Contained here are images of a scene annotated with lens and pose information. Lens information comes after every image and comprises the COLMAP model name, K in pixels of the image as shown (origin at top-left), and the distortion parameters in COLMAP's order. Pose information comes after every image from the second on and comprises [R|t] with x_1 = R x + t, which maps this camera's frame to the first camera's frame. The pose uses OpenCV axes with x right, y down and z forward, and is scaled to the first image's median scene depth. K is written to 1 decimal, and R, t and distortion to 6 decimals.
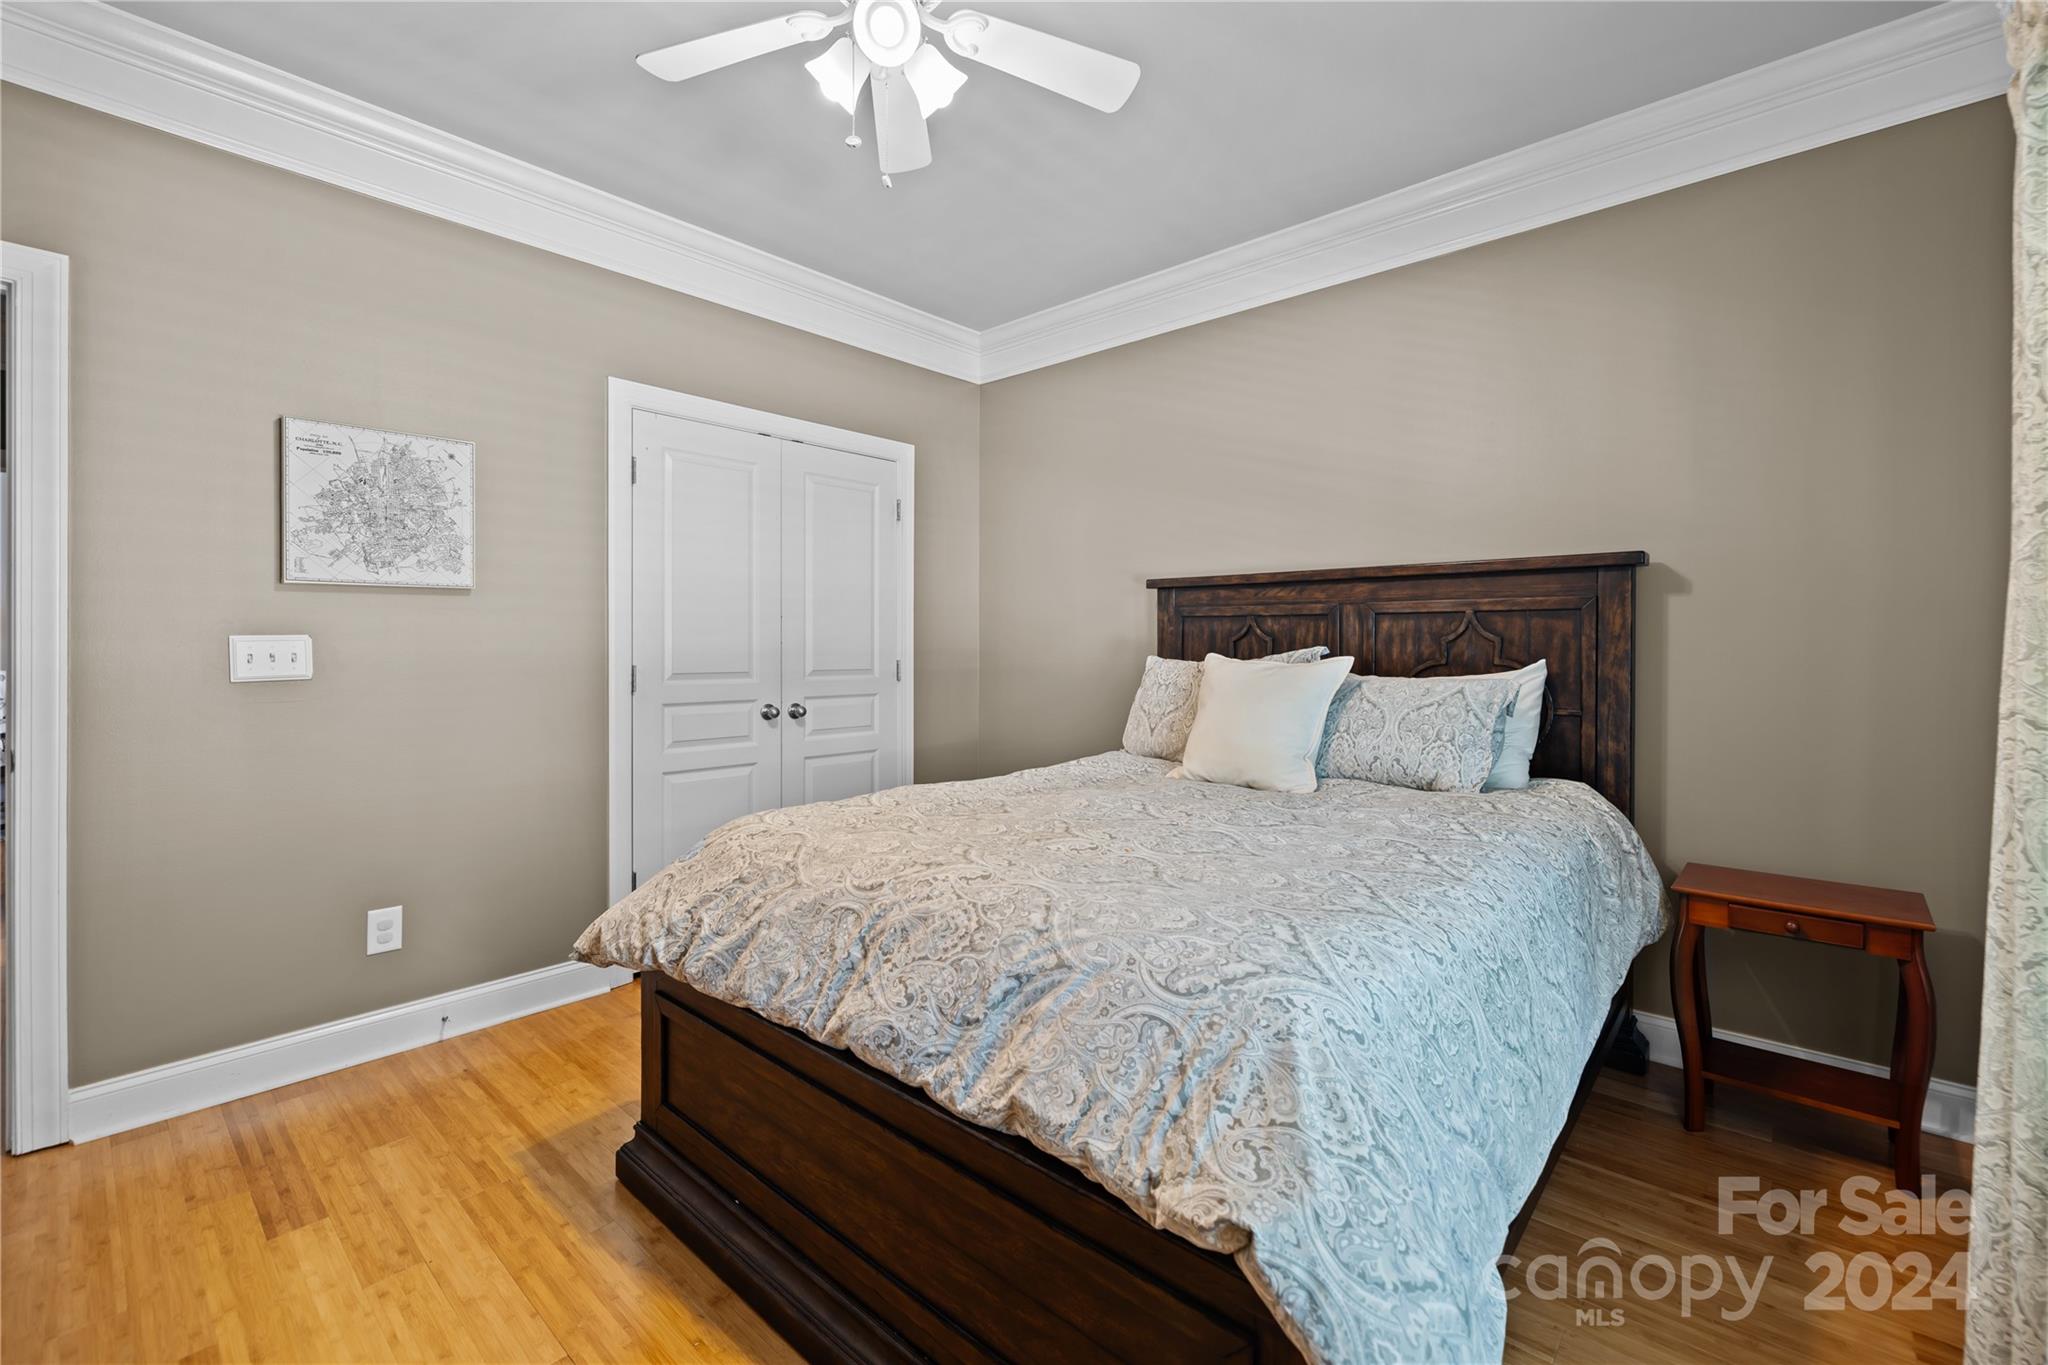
lens RADIAL K [[859.9, 0, 1010.0], [0, 859.9, 645.2], [0, 0, 1]] dist [0.002977, -0.000809]
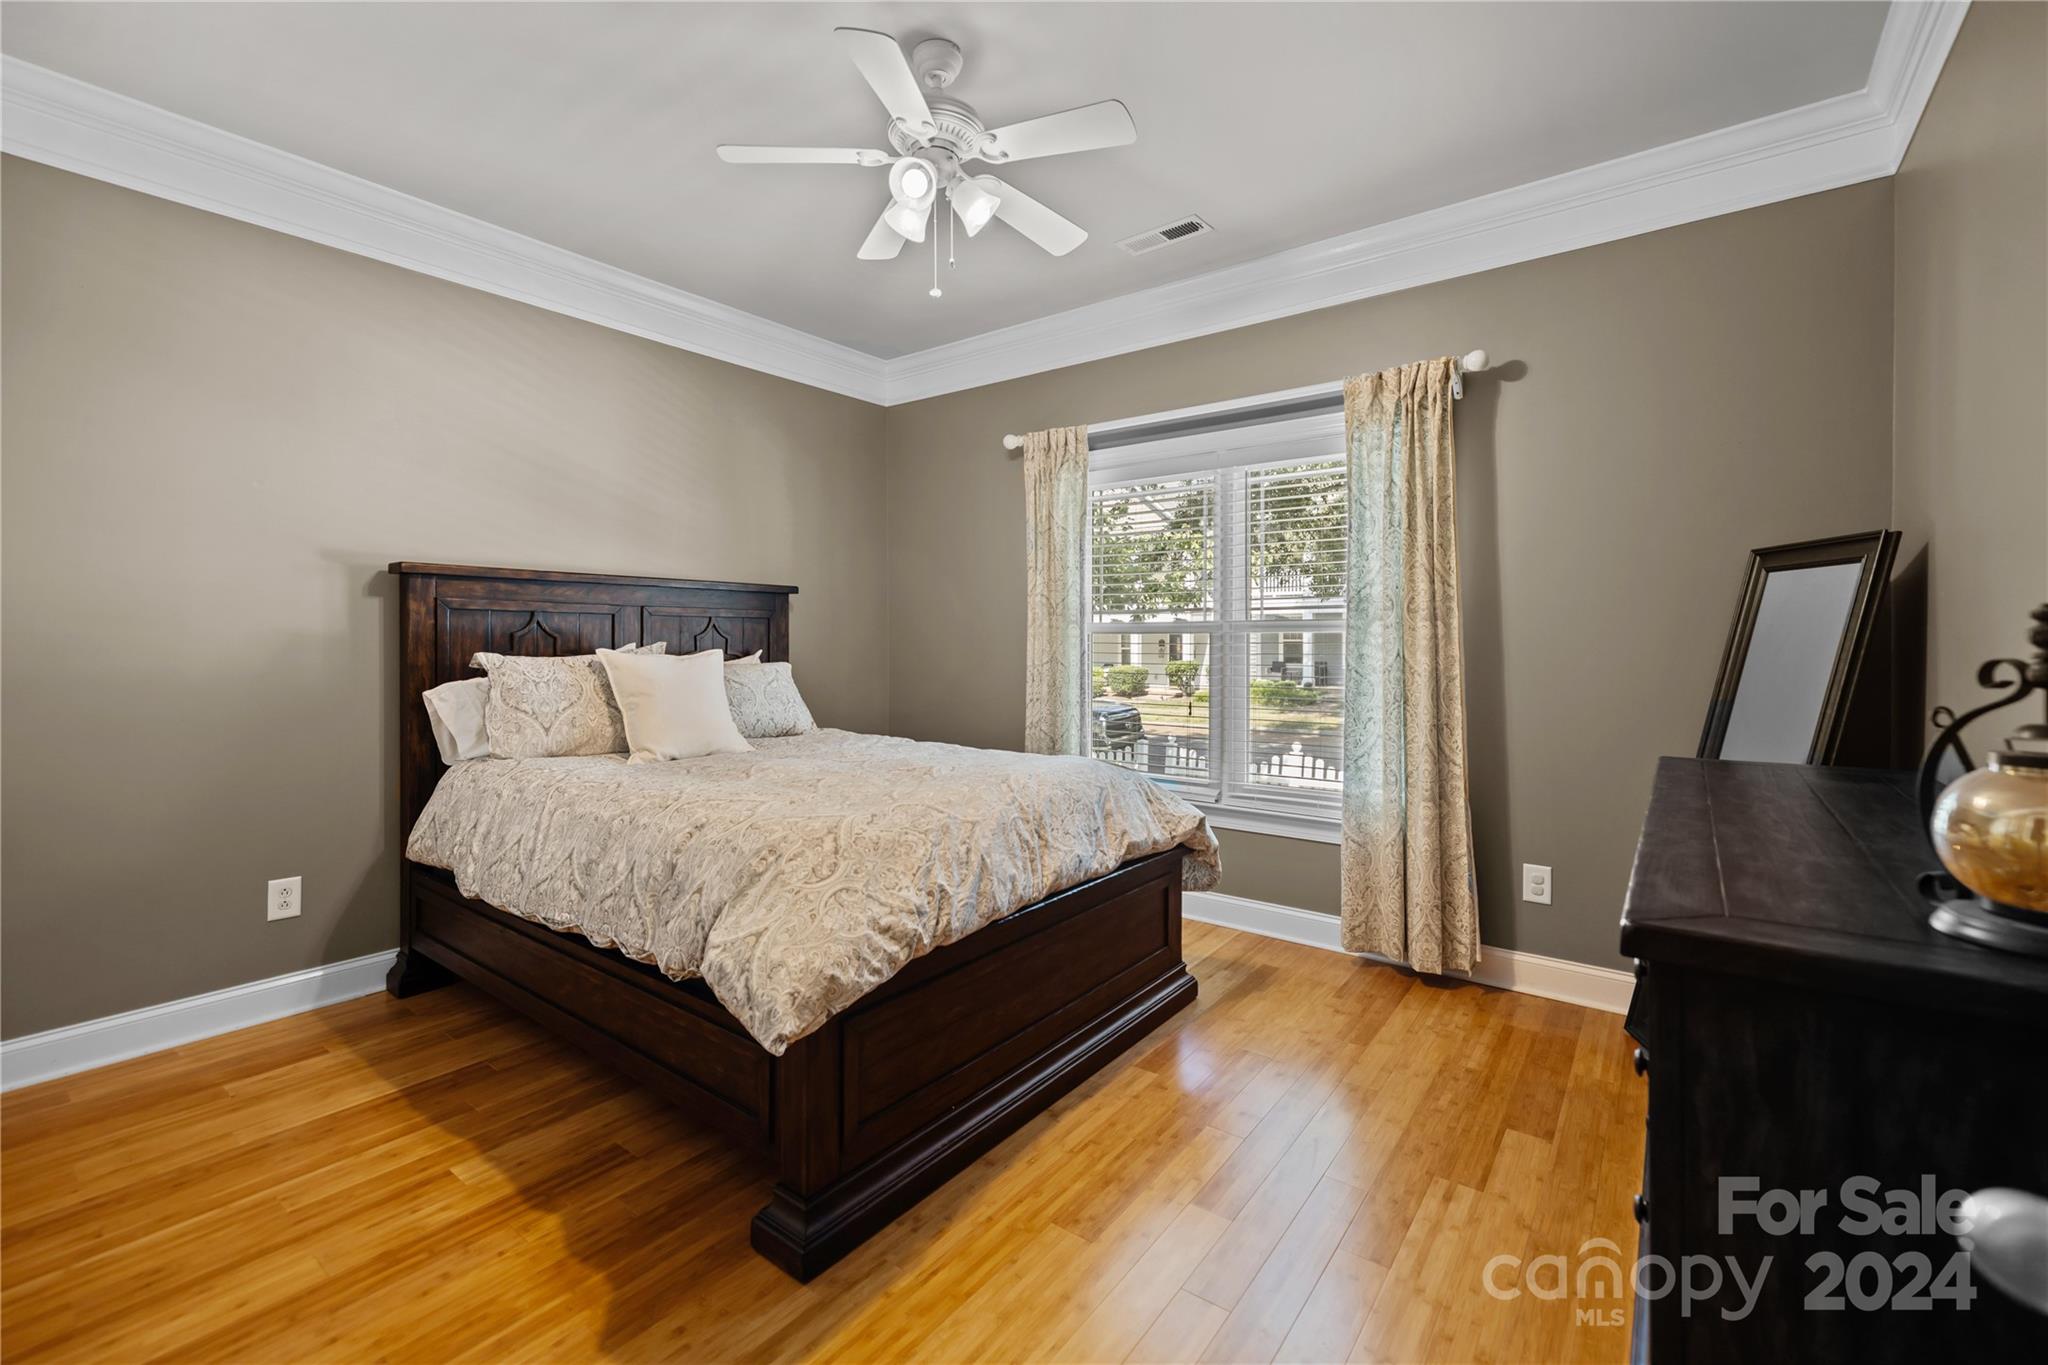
lens RADIAL K [[859.9, 0, 1017.0], [0, 859.9, 641.4], [0, 0, 1]] dist [0.002977, -0.000809]
pose [[-0.075660, -0.002191, 0.997131, -1.492832], [-0.000243, 0.999998, 0.002179, -0.003291], [-0.997134, -0.000078, -0.075660, 0.987902]]
